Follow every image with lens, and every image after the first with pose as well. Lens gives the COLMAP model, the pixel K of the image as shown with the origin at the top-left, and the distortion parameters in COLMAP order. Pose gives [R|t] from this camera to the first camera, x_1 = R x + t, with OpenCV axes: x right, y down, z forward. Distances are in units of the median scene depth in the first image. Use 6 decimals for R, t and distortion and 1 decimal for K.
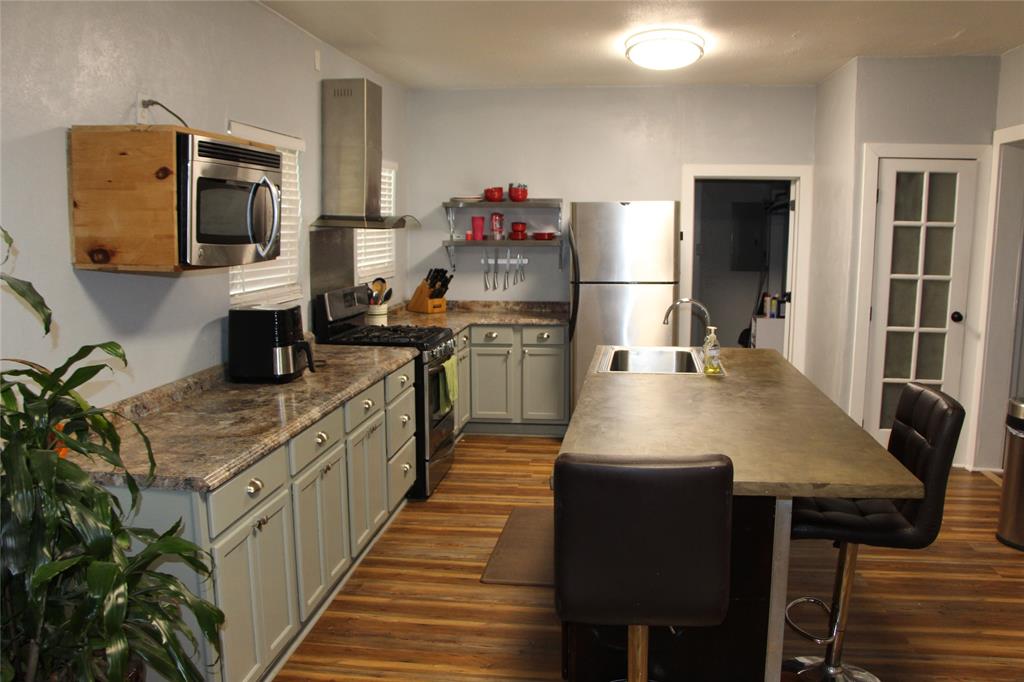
lens RADIAL K [[851.6, 0, 512.0], [0, 851.6, 341.0], [0, 0, 1]] dist [-0.000143, -0.002119]
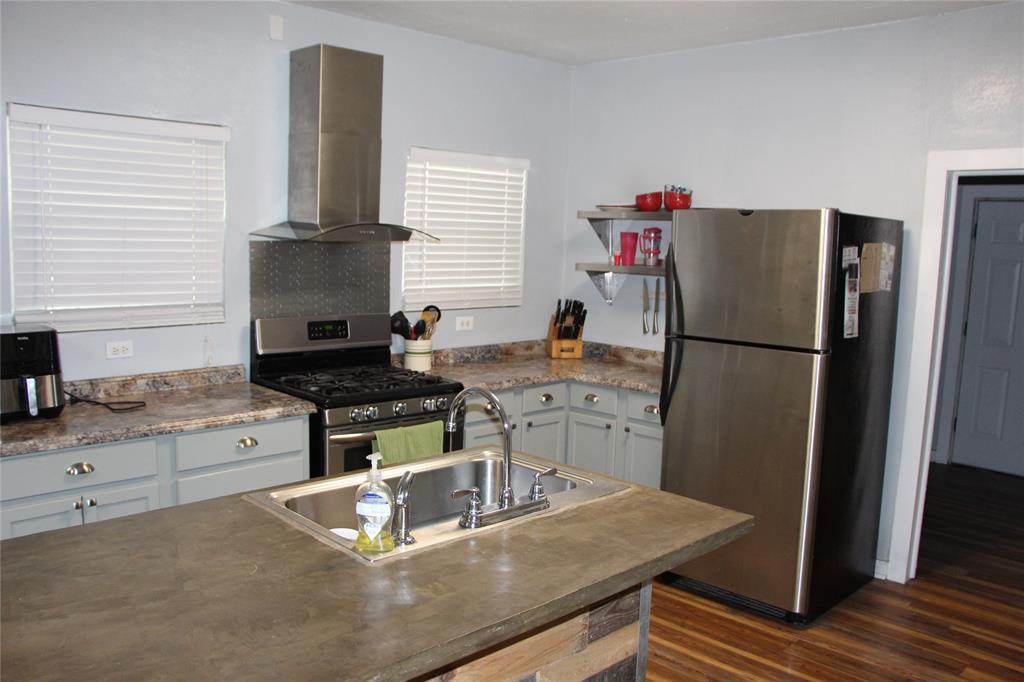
lens RADIAL K [[893.7, 0, 512.0], [0, 893.7, 341.0], [0, 0, 1]] dist [-0.001108, 0.002223]
pose [[0.795332, 0.096042, -0.598517, 0.362024], [-0.112707, 0.993581, 0.009668, -0.053460], [0.595604, 0.059768, 0.801052, 0.358462]]
